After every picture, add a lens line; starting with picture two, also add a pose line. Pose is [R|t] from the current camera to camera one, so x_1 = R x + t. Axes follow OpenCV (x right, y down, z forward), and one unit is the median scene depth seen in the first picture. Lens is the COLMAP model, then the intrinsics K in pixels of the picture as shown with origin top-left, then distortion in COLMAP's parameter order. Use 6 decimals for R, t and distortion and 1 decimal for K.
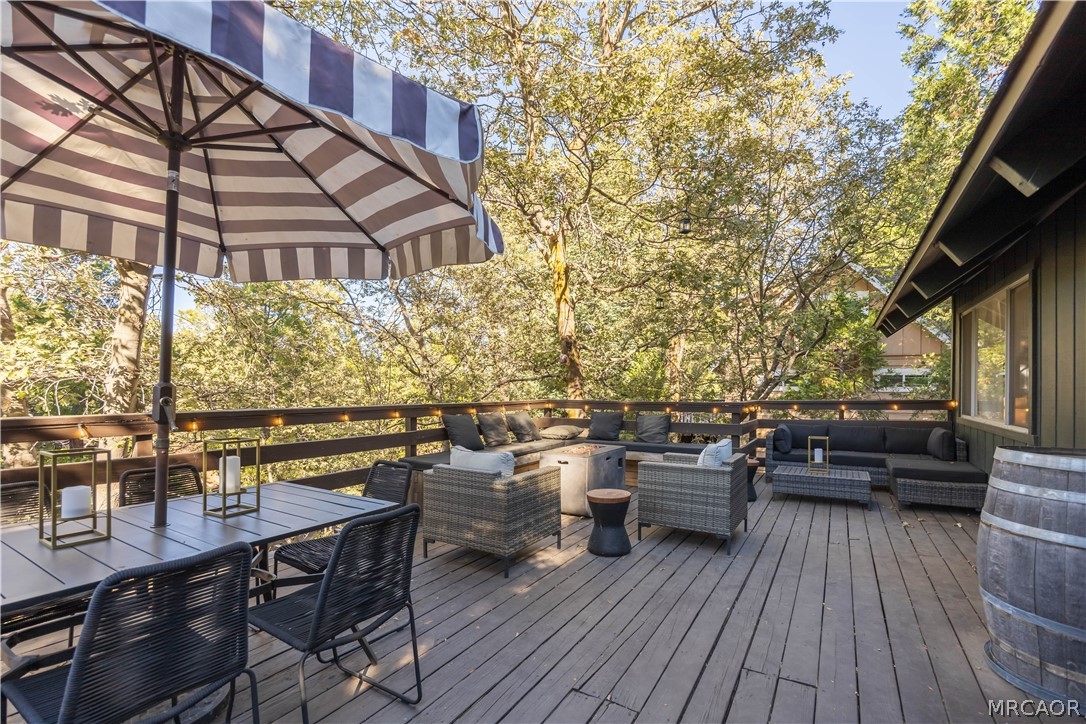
lens RADIAL K [[483.2, 0, 544.4], [0, 483.2, 385.9], [0, 0, 1]] dist [-0.002997, -0.000127]
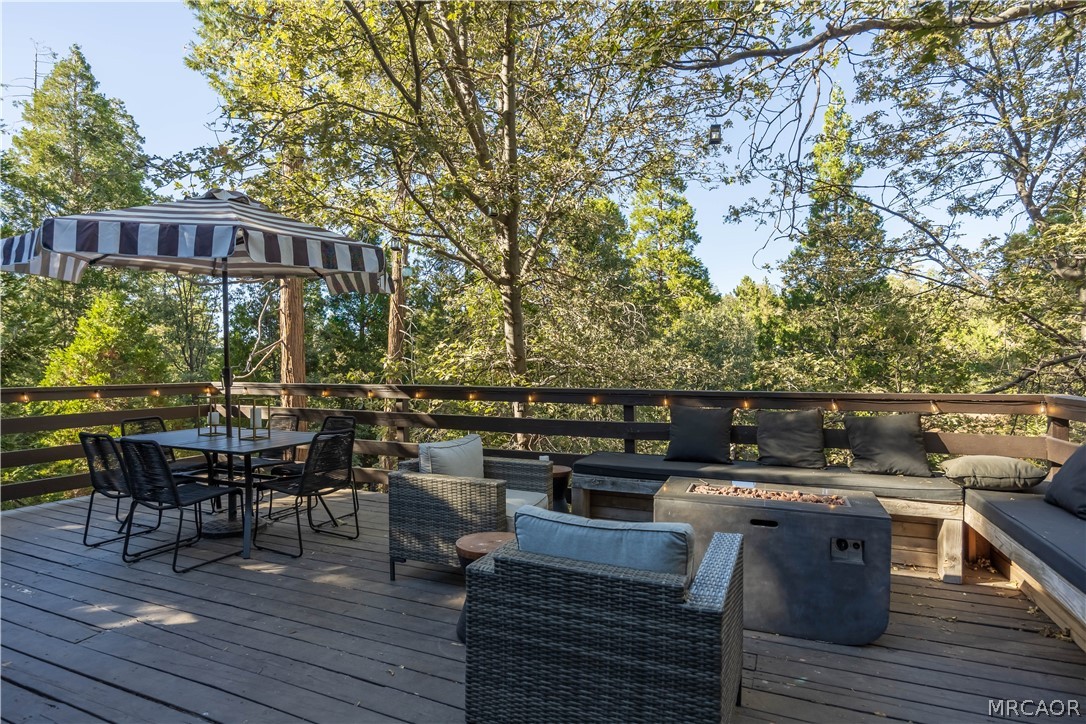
lens RADIAL K [[557.8, 0, 544.3], [0, 557.8, 362.5], [0, 0, 1]] dist [-0.000438, -0.000170]
pose [[0.139288, -0.003695, -0.990245, 1.015959], [0.008639, 0.999960, -0.002517, -0.009681], [0.990214, -0.008204, 0.139314, 1.147174]]
